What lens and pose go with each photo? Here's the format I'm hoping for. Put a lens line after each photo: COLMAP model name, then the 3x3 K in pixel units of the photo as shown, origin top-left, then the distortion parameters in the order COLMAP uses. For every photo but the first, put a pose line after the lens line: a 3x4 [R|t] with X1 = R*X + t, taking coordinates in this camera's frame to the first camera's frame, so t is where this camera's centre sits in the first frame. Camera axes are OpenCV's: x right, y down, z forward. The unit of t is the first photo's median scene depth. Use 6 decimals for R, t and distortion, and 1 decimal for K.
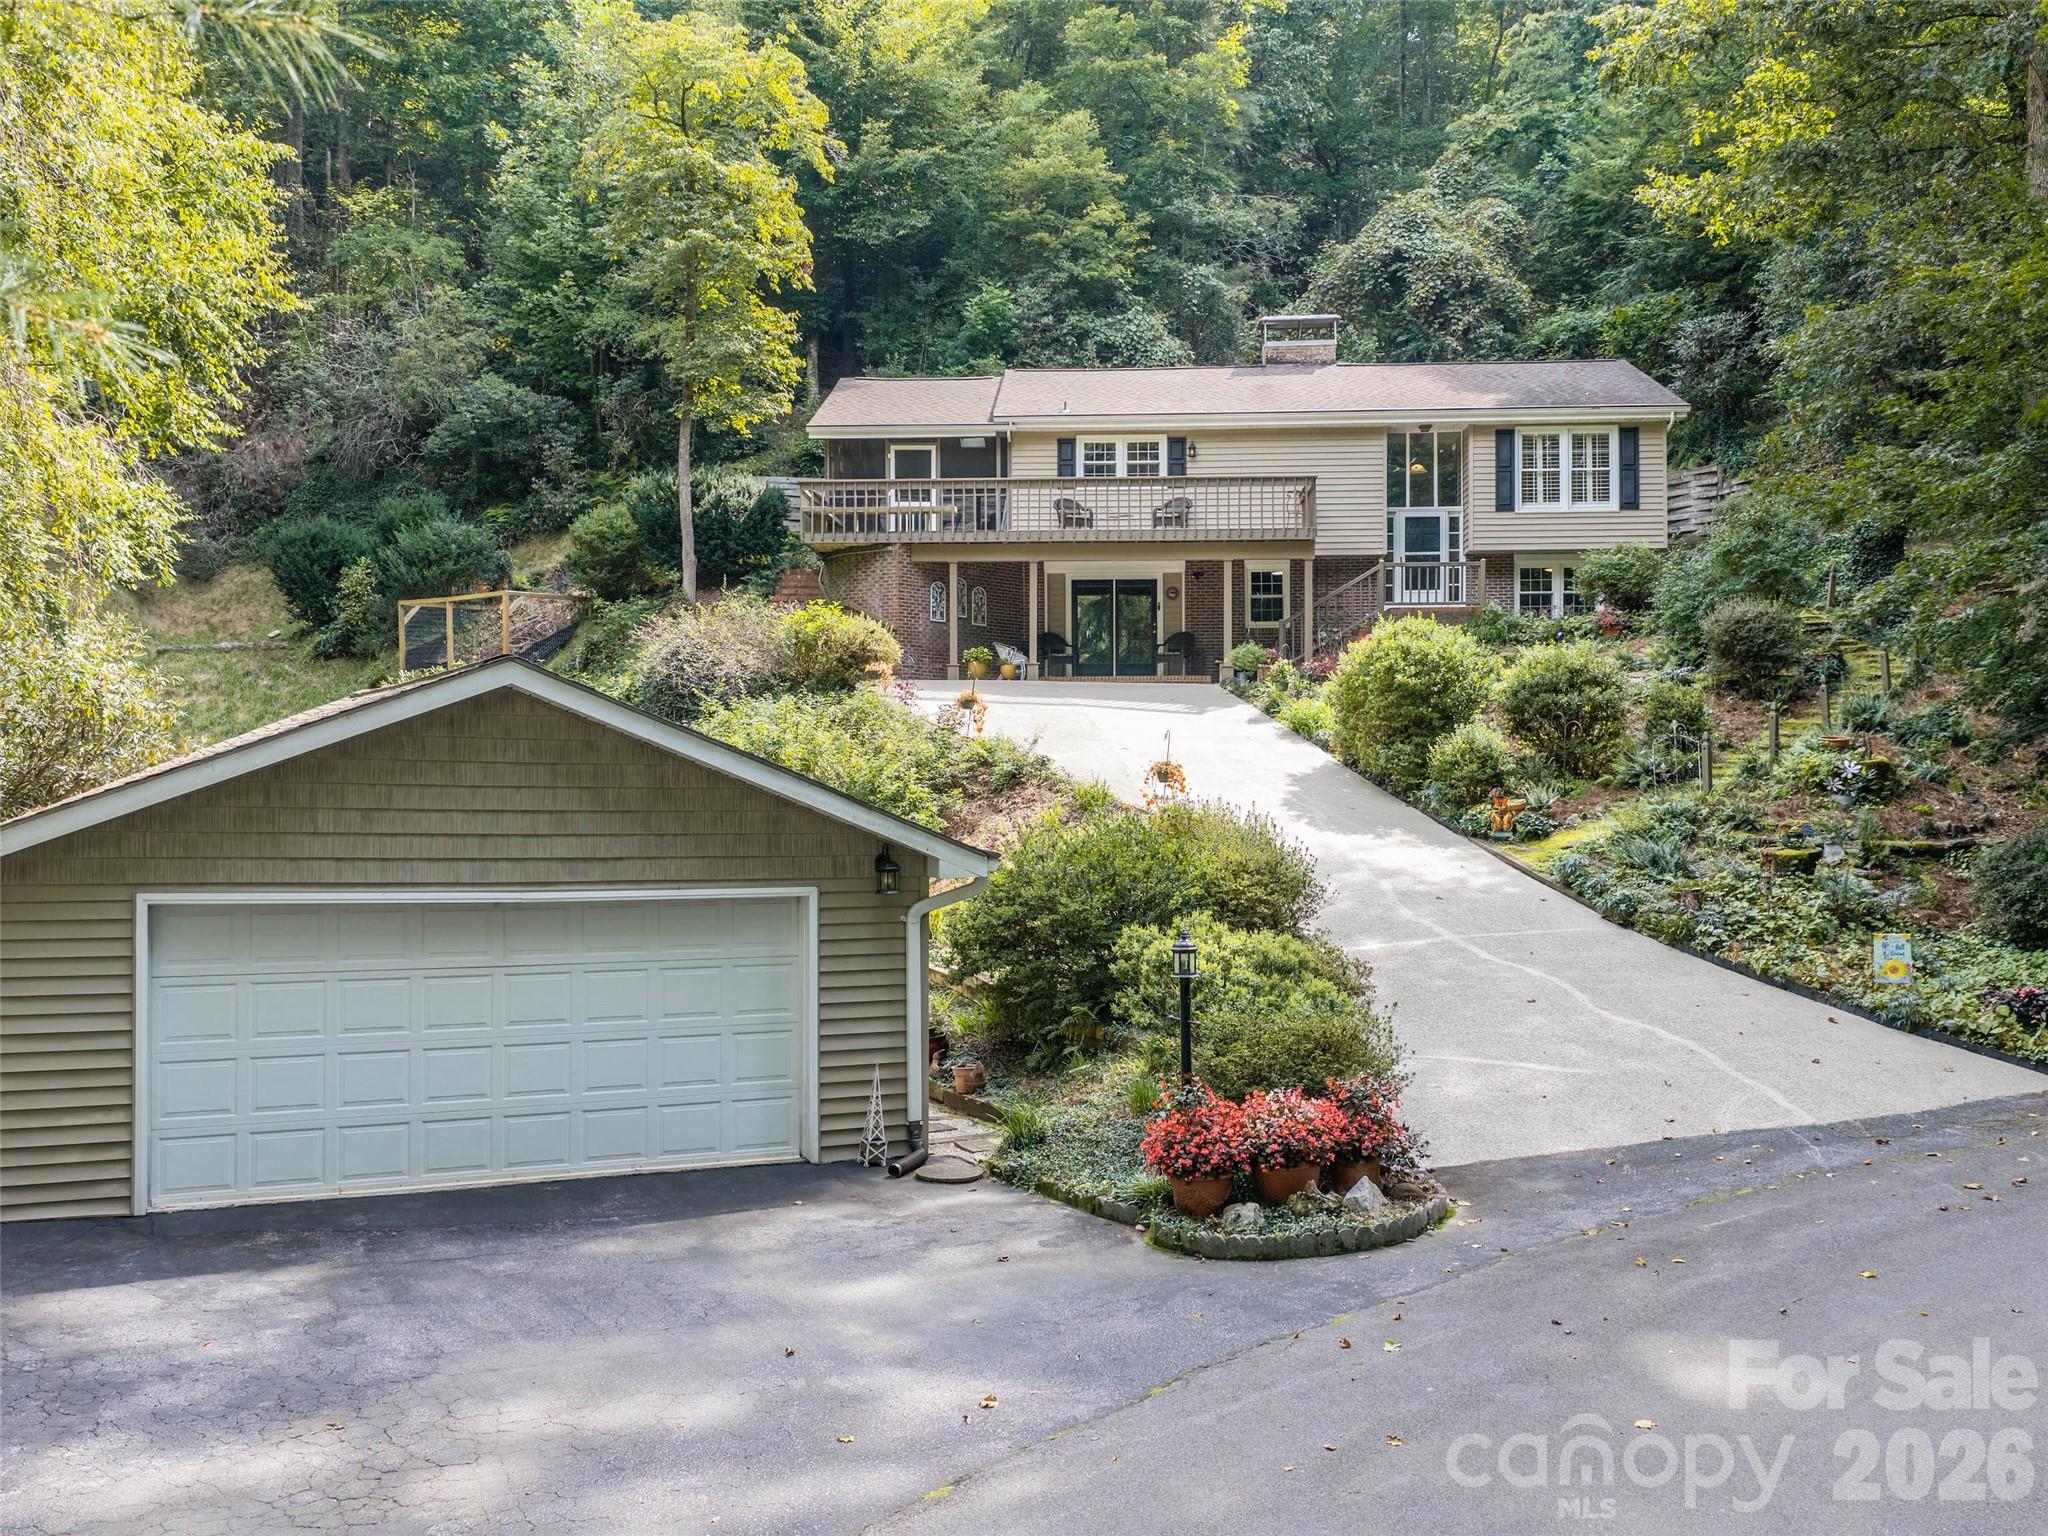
lens RADIAL K [[1900.7, 0, 1028.0], [0, 1900.7, 783.2], [0, 0, 1]] dist [0.012606, 0.000000]
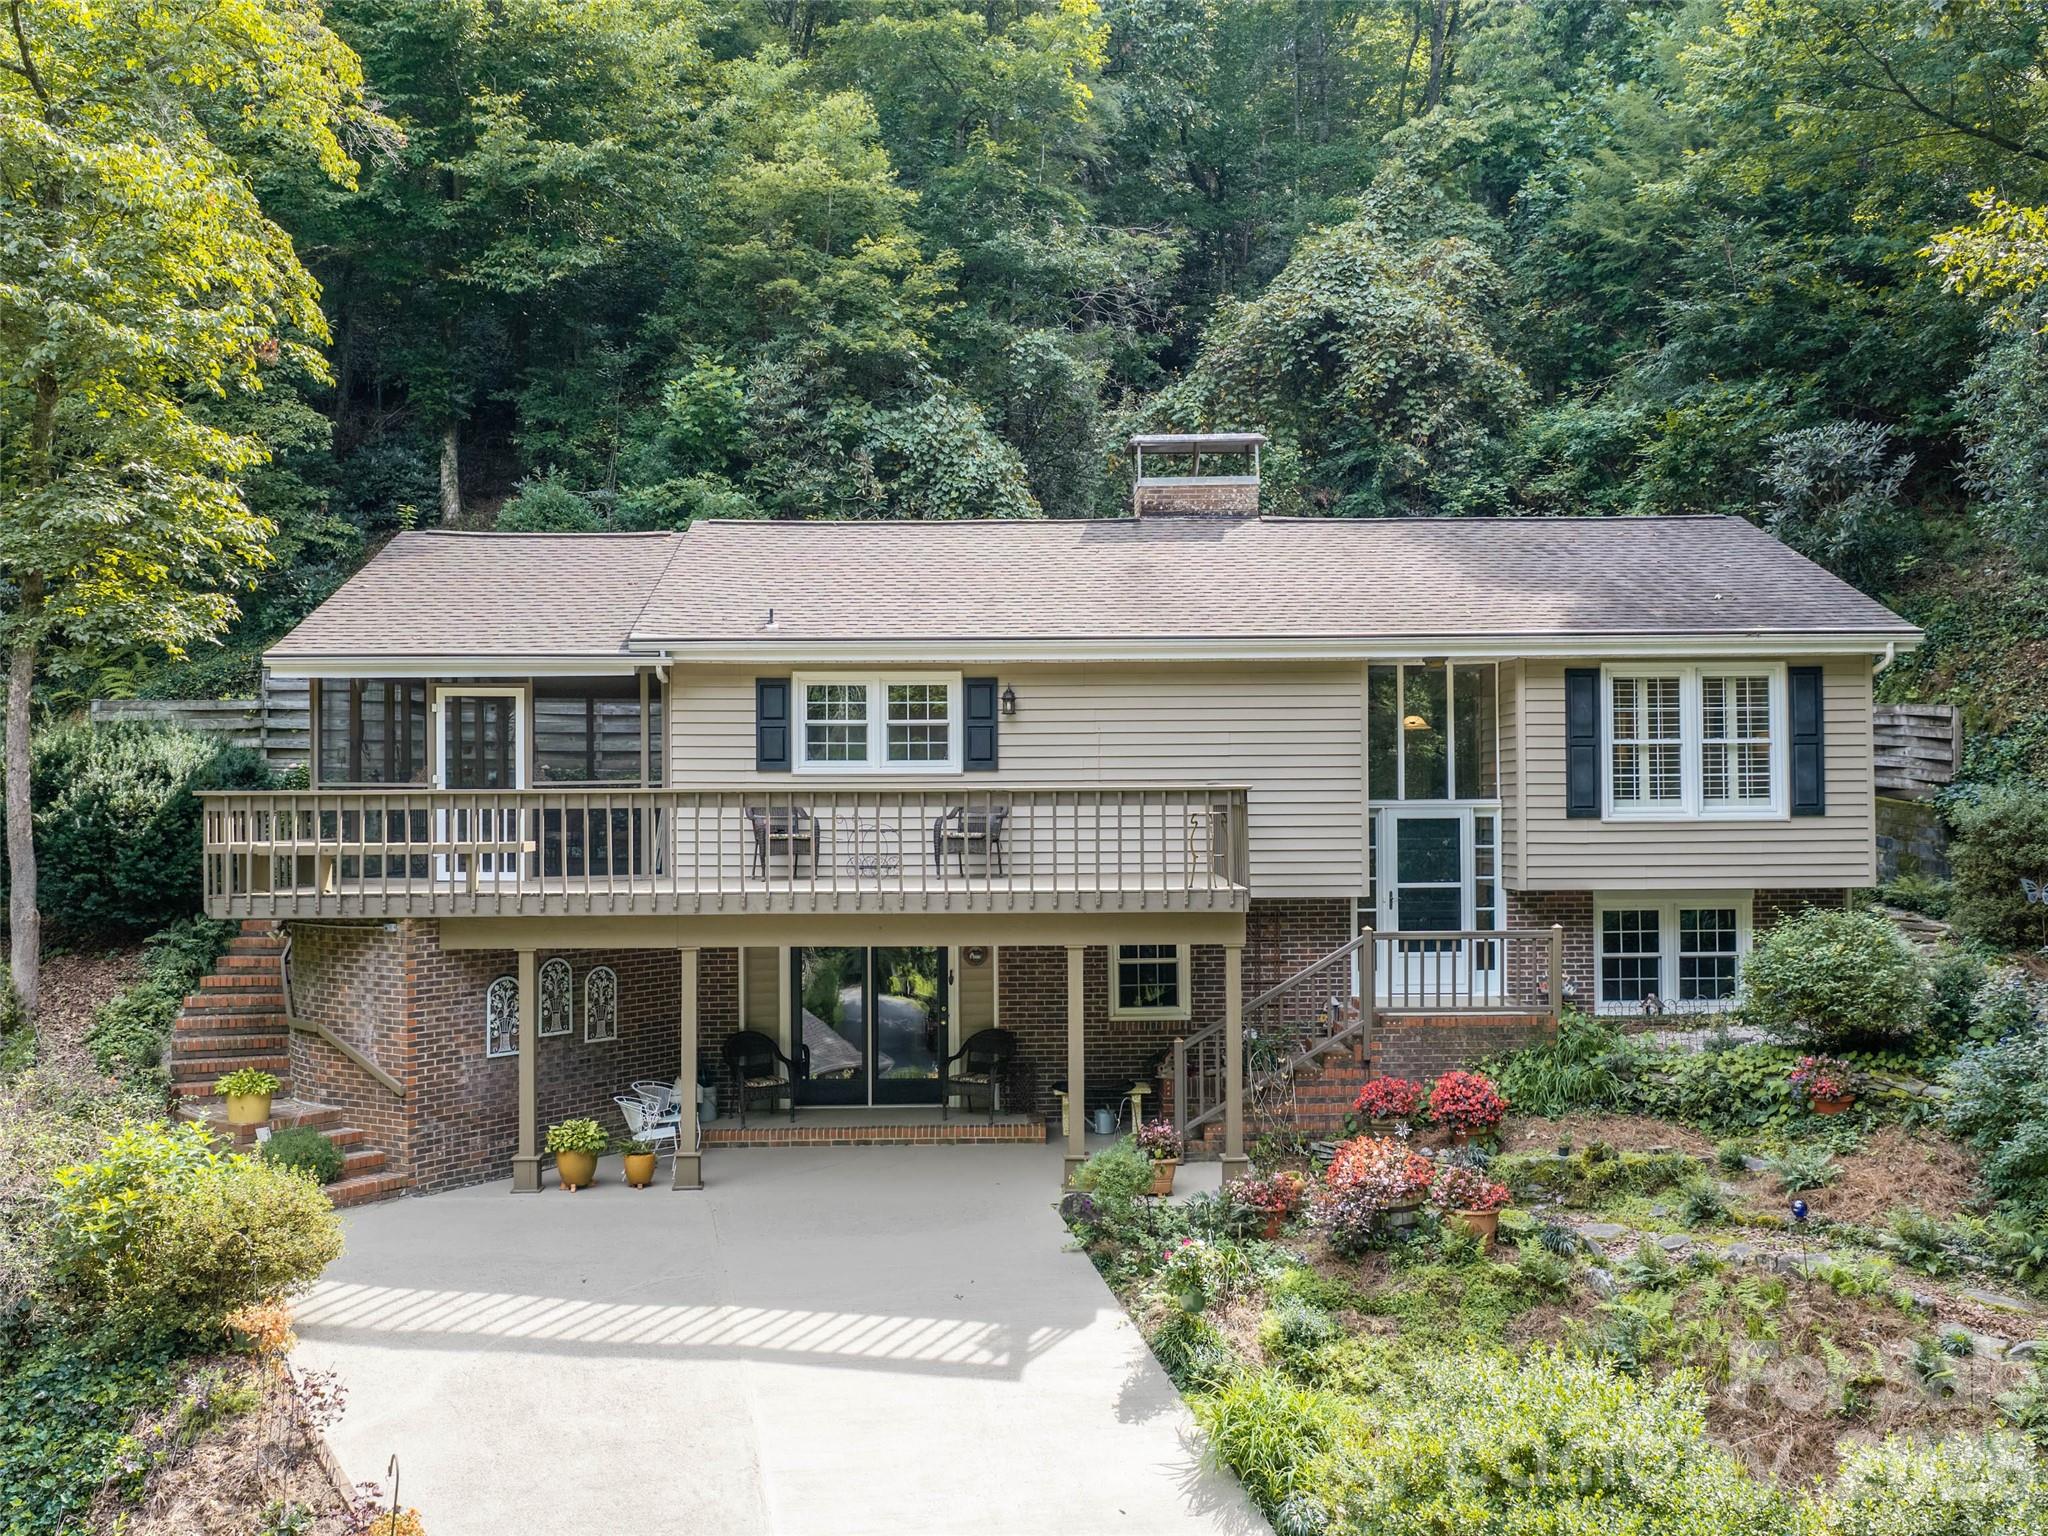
lens RADIAL K [[1900.7, 0, 1033.7], [0, 1900.7, 778.6], [0, 0, 1]] dist [0.012606, 0.000000]
pose [[0.996966, -0.003054, 0.077773, 0.051056], [0.004144, 0.999895, -0.013851, -0.144277], [-0.077723, 0.014131, 0.996875, 0.461182]]
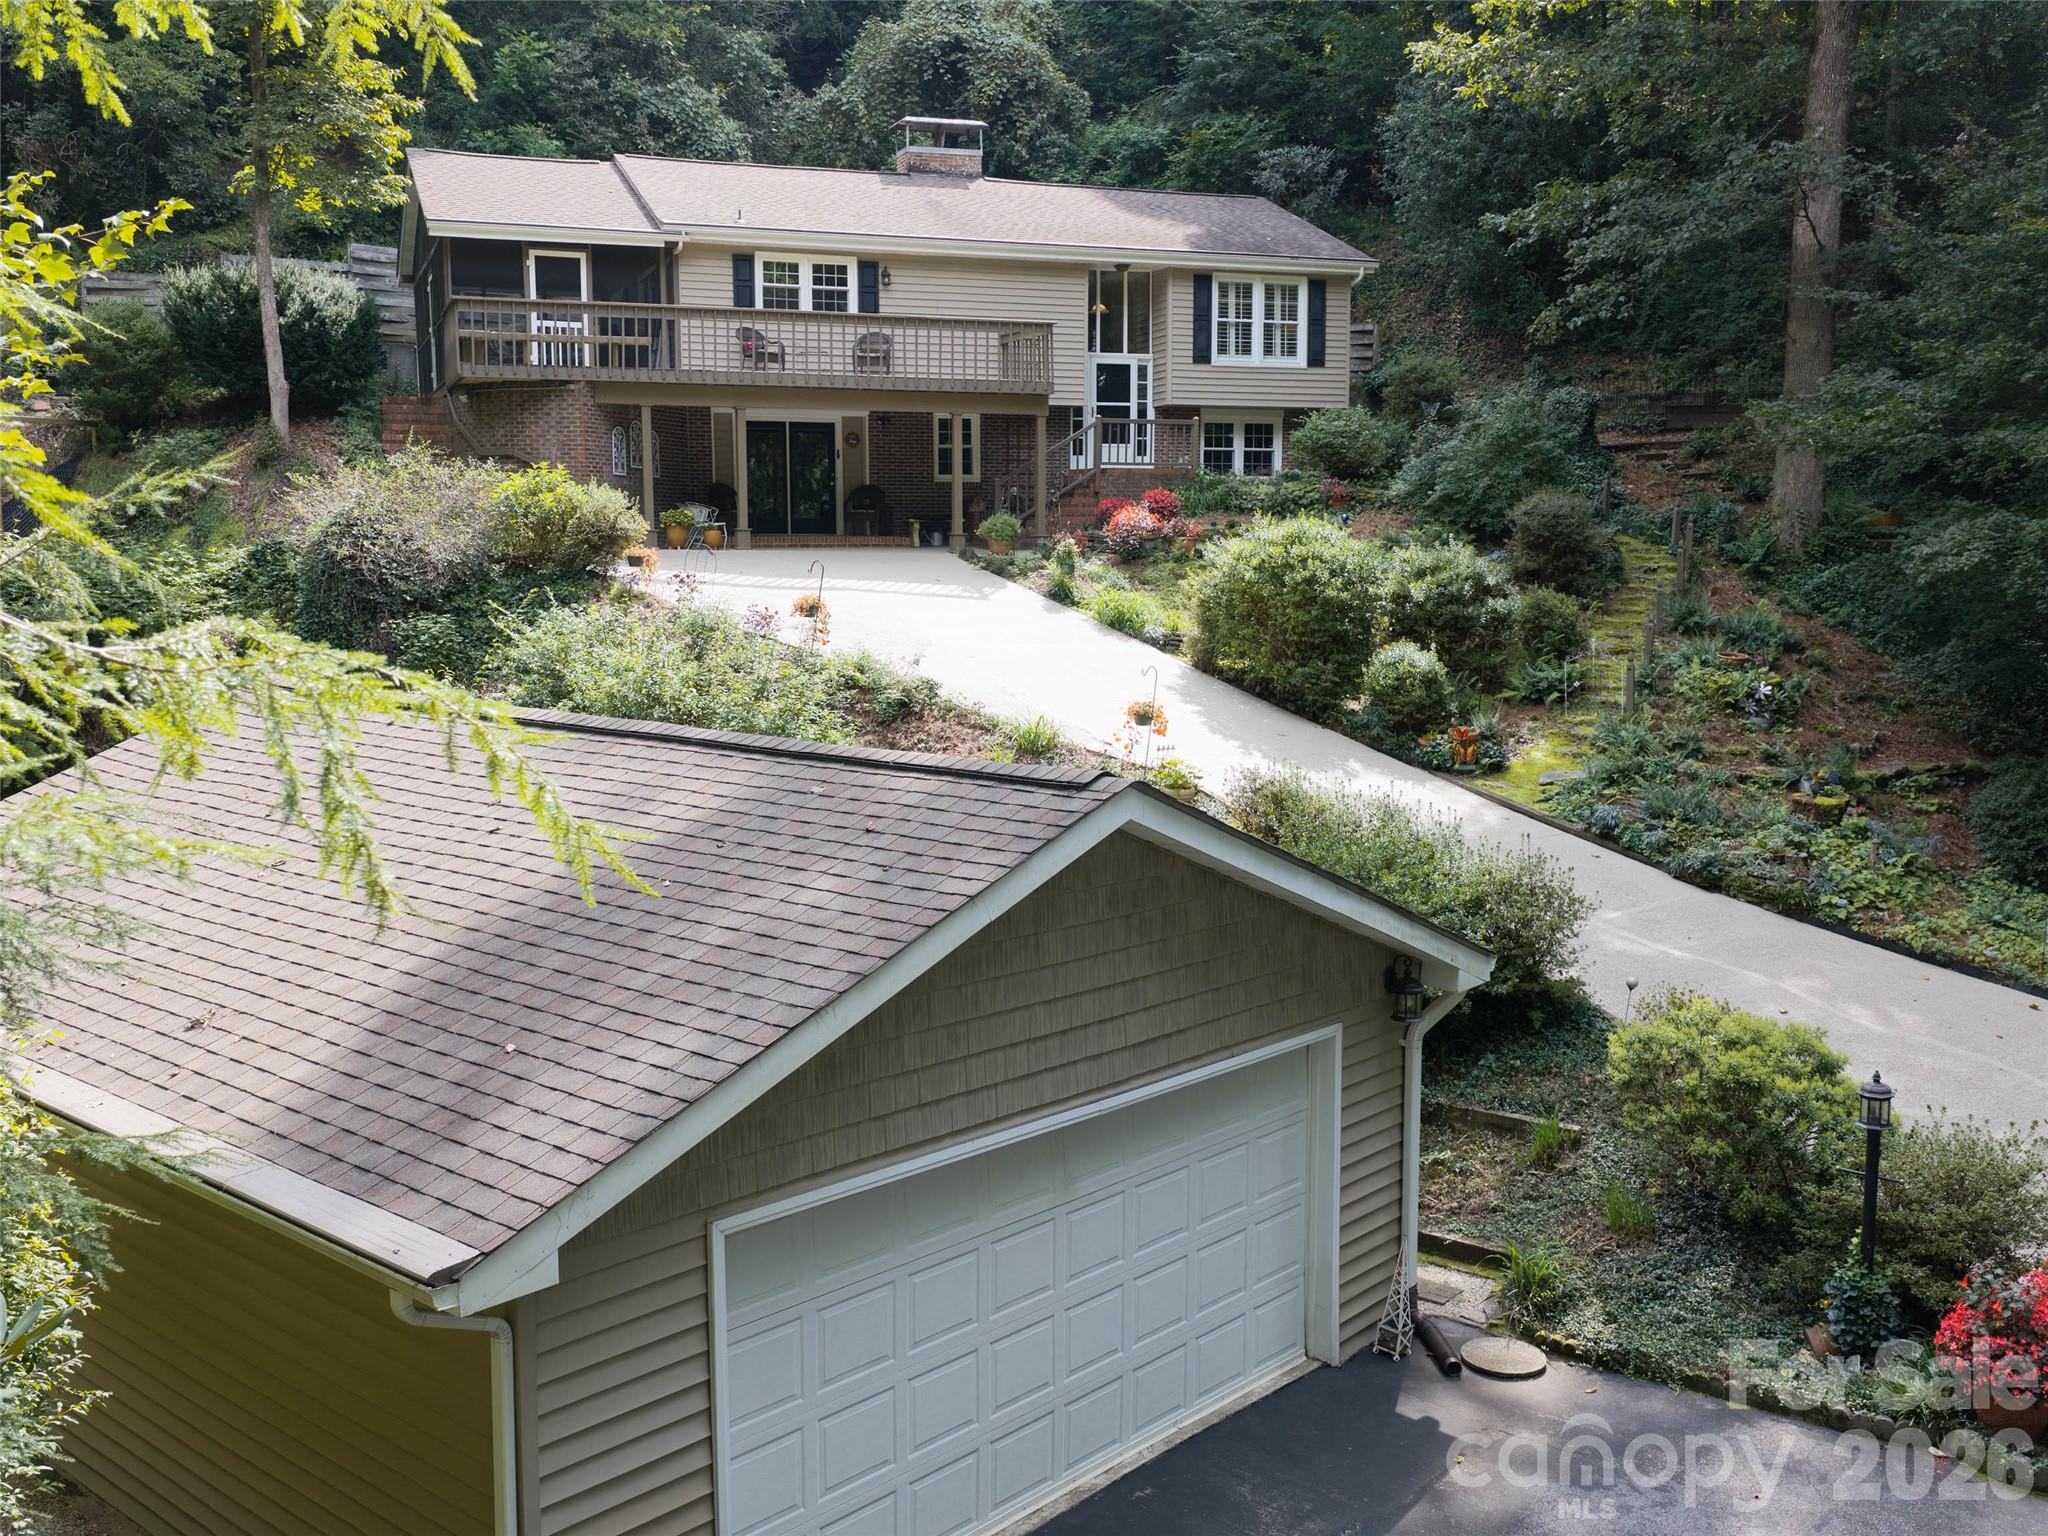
lens RADIAL K [[1900.7, 0, 1028.1], [0, 1900.7, 785.0], [0, 0, 1]] dist [0.012606, 0.000000]
pose [[0.916725, -0.050515, 0.396312, -0.210814], [-0.001453, 0.991546, 0.129748, -0.056123], [-0.399516, -0.119519, 0.908902, 0.144170]]
